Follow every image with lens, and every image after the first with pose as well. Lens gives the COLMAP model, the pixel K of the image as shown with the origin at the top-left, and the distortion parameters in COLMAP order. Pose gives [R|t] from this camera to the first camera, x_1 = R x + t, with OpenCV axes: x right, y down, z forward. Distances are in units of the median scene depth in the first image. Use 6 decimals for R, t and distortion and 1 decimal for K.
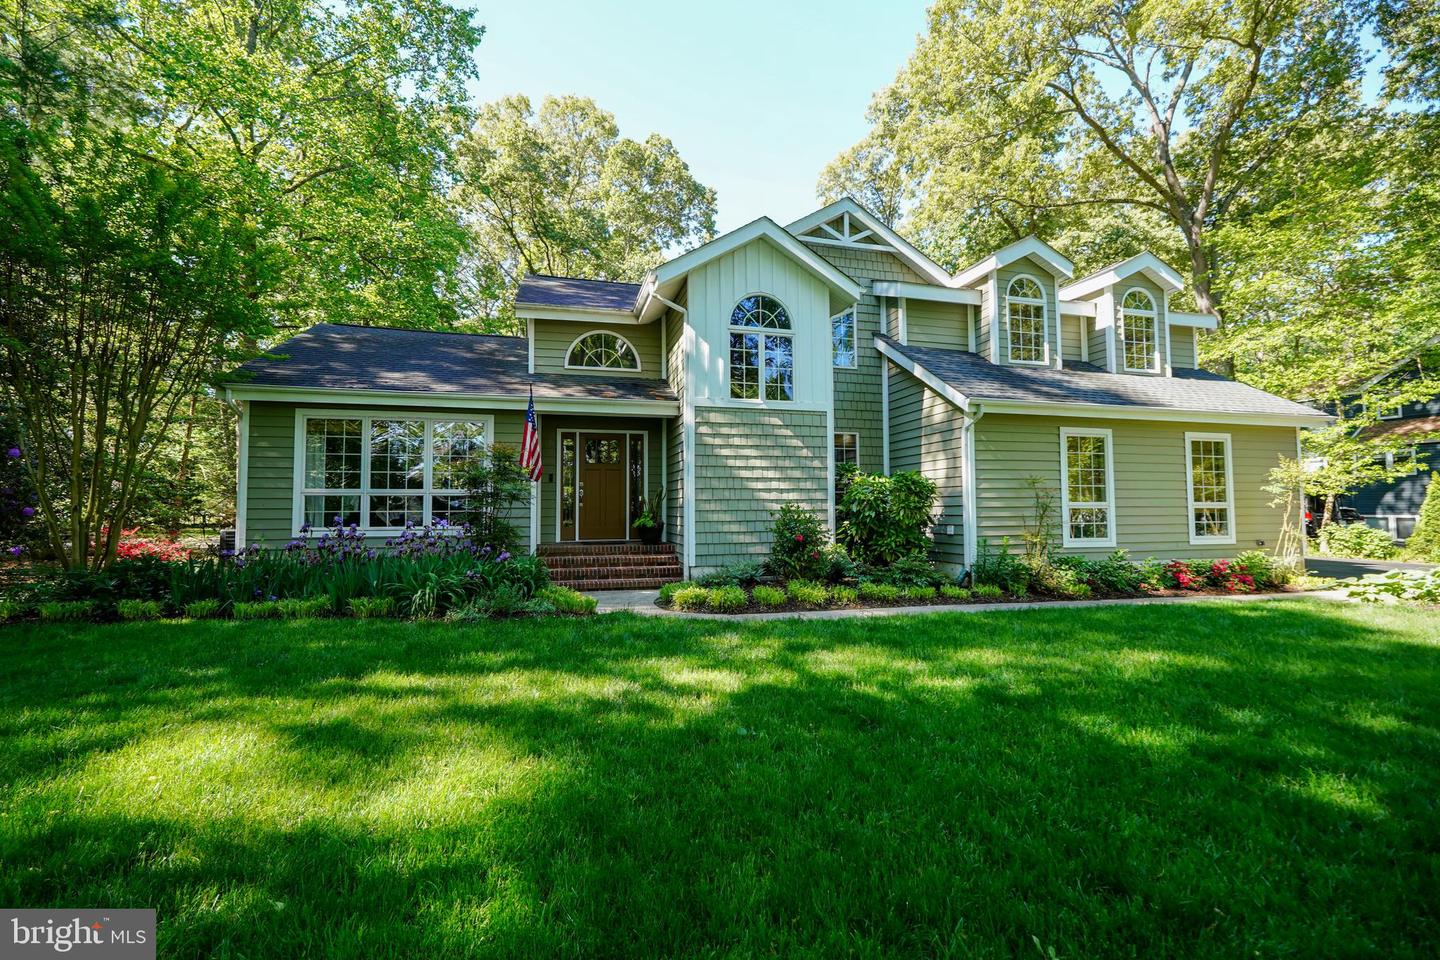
lens RADIAL K [[615.4, 0, 717.7], [0, 615.4, 481.0], [0, 0, 1]] dist [-0.000622, 0.000107]
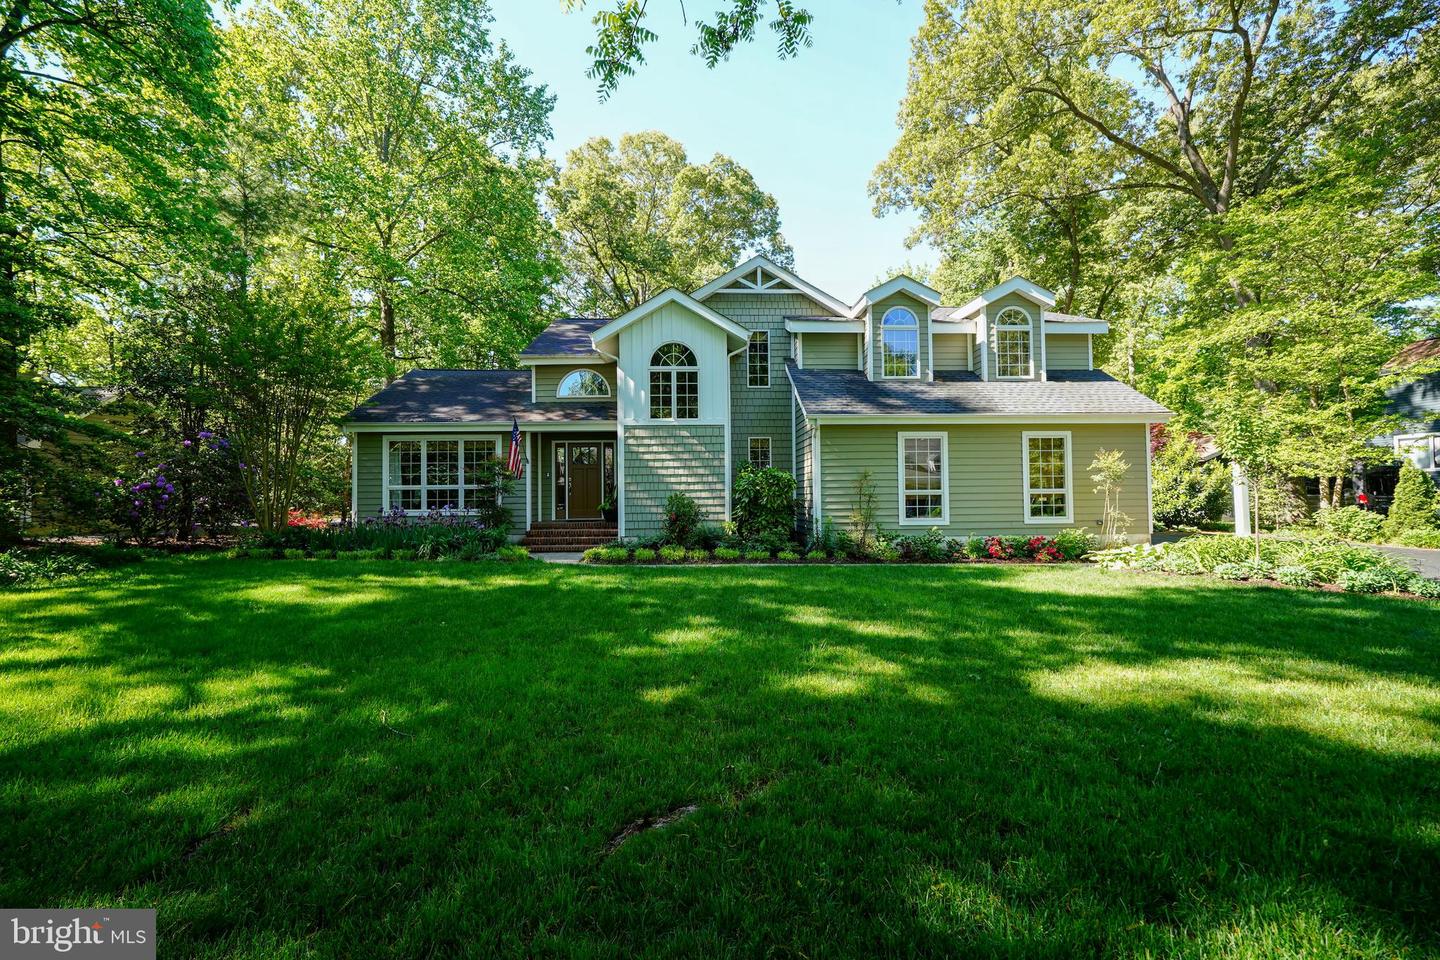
lens RADIAL K [[620.4, 0, 716.3], [0, 620.4, 482.1], [0, 0, 1]] dist [0.000040, 0.000077]
pose [[0.975515, -0.010120, -0.219700, 0.459568], [0.016227, 0.999530, 0.026009, -0.022258], [0.219333, -0.028937, 0.975221, -0.345713]]
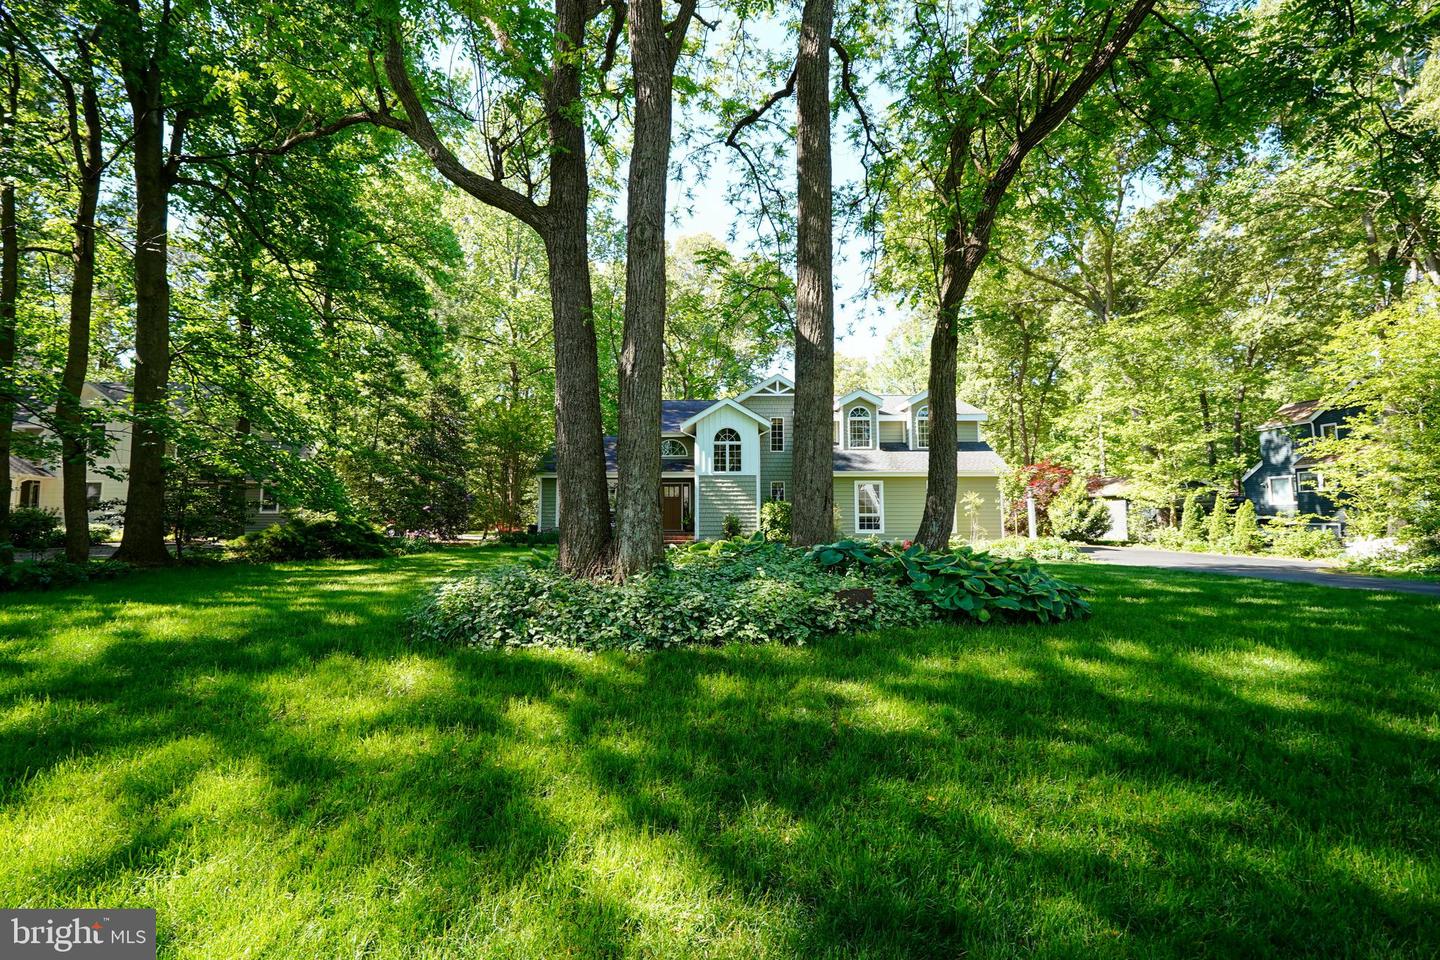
lens RADIAL K [[615.4, 0, 717.7], [0, 615.4, 481.0], [0, 0, 1]] dist [-0.000622, 0.000107]
pose [[0.963907, -0.016104, -0.265753, 0.657570], [0.011196, 0.999738, -0.019974, -0.045482], [0.266005, 0.016277, 0.963834, -1.303075]]
